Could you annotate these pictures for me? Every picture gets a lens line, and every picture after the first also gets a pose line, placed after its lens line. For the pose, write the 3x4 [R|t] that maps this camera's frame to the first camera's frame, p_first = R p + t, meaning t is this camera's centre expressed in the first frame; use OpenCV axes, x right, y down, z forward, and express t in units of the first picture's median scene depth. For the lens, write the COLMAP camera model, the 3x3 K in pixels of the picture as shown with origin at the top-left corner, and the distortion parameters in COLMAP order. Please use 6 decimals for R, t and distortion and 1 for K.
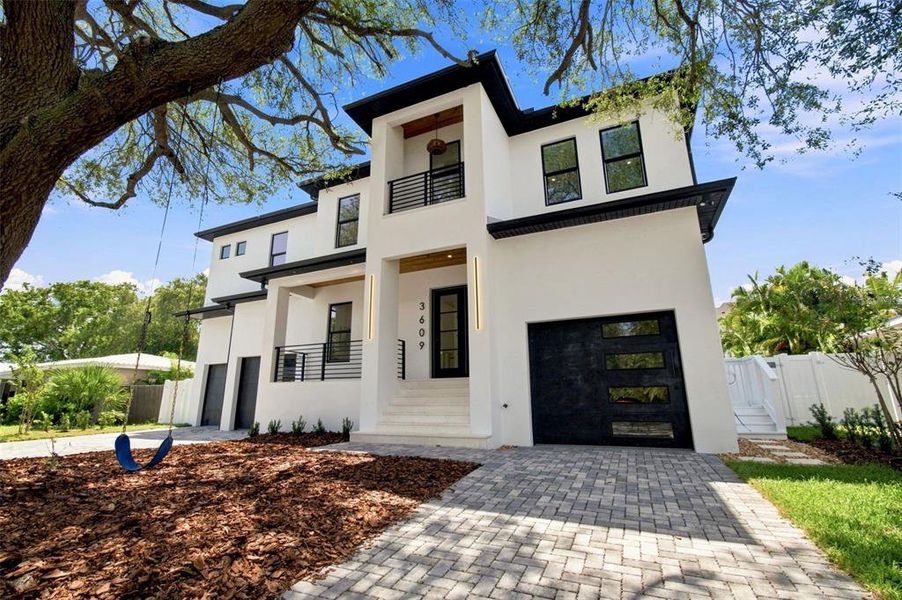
lens RADIAL K [[406.5, 0, 451.0], [0, 406.5, 300.0], [0, 0, 1]] dist [0.002248, 0.000077]
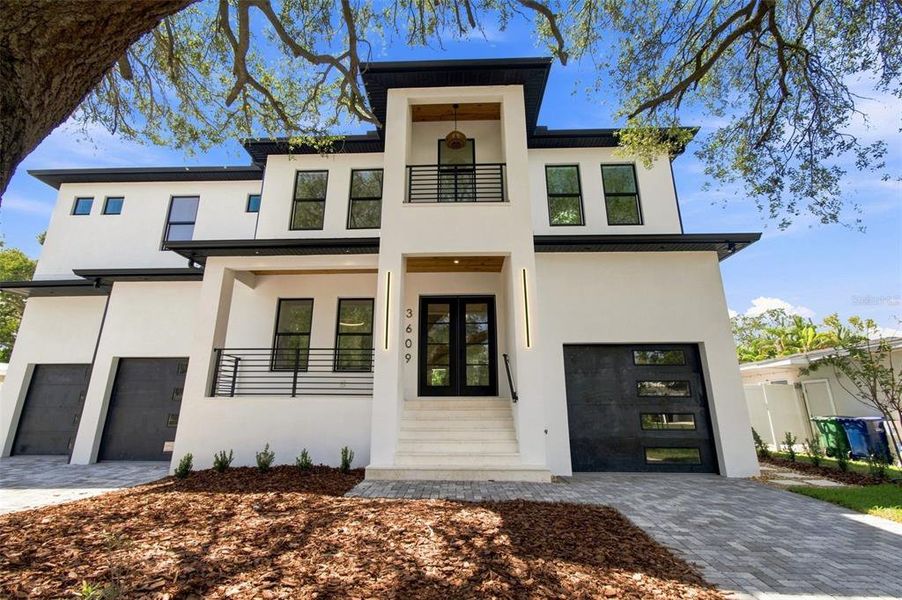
lens RADIAL K [[406.5, 0, 451.0], [0, 406.5, 300.0], [0, 0, 1]] dist [0.002248, 0.000077]
pose [[0.922082, 0.112473, 0.370291, -0.347746], [-0.101933, 0.993633, -0.047981, 0.021957], [-0.373330, 0.006498, 0.927676, 0.170926]]
